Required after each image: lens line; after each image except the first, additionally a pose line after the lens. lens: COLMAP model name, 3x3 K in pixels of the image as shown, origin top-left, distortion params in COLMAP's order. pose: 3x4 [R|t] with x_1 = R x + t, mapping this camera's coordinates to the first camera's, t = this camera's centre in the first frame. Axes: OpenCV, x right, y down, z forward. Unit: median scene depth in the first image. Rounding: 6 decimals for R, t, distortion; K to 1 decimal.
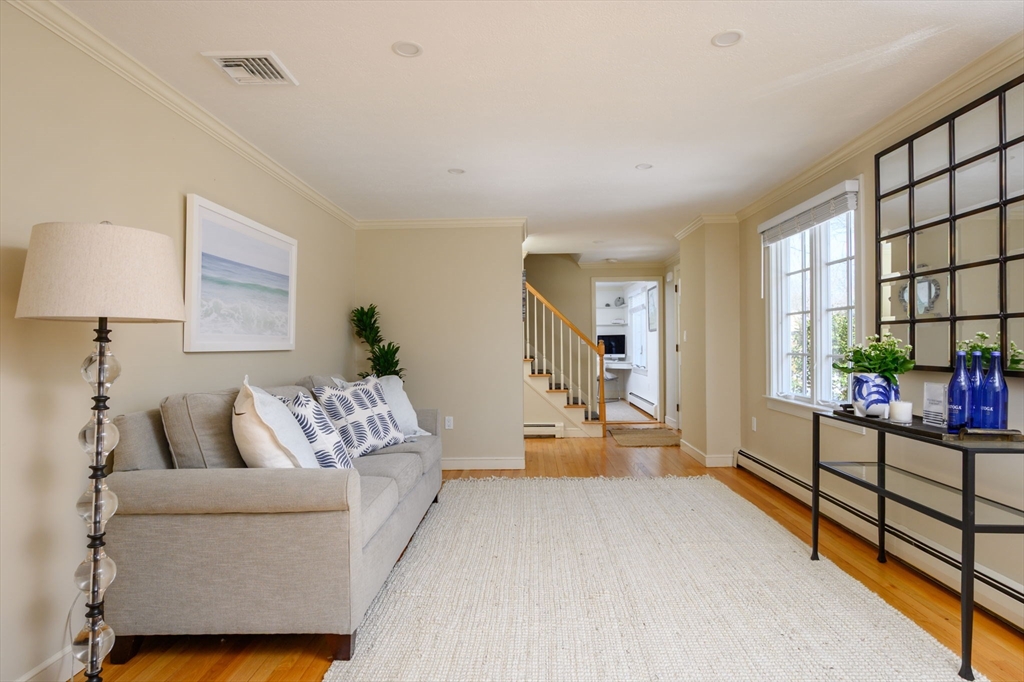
lens RADIAL K [[494.2, 0, 512.0], [0, 494.2, 341.0], [0, 0, 1]] dist [-0.000686, -0.000798]
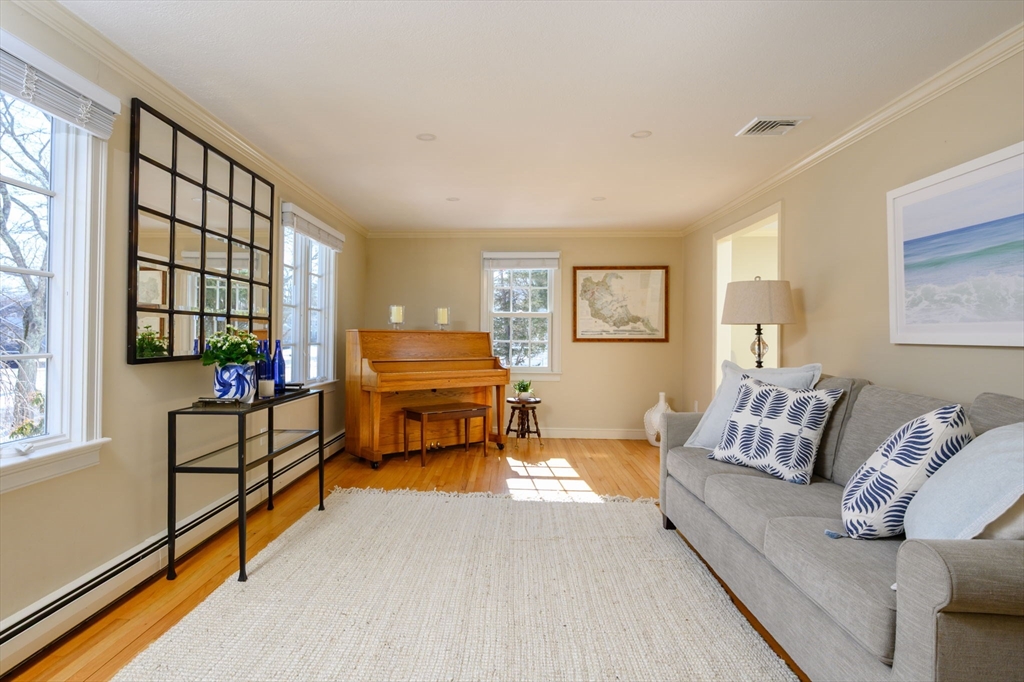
lens RADIAL K [[494.2, 0, 512.0], [0, 494.2, 341.0], [0, 0, 1]] dist [-0.000686, -0.000798]
pose [[-0.999565, -0.001898, -0.029444, 0.158349], [-0.002093, 0.999976, 0.006602, 0.010050], [0.029431, 0.006660, -0.999545, 1.915808]]
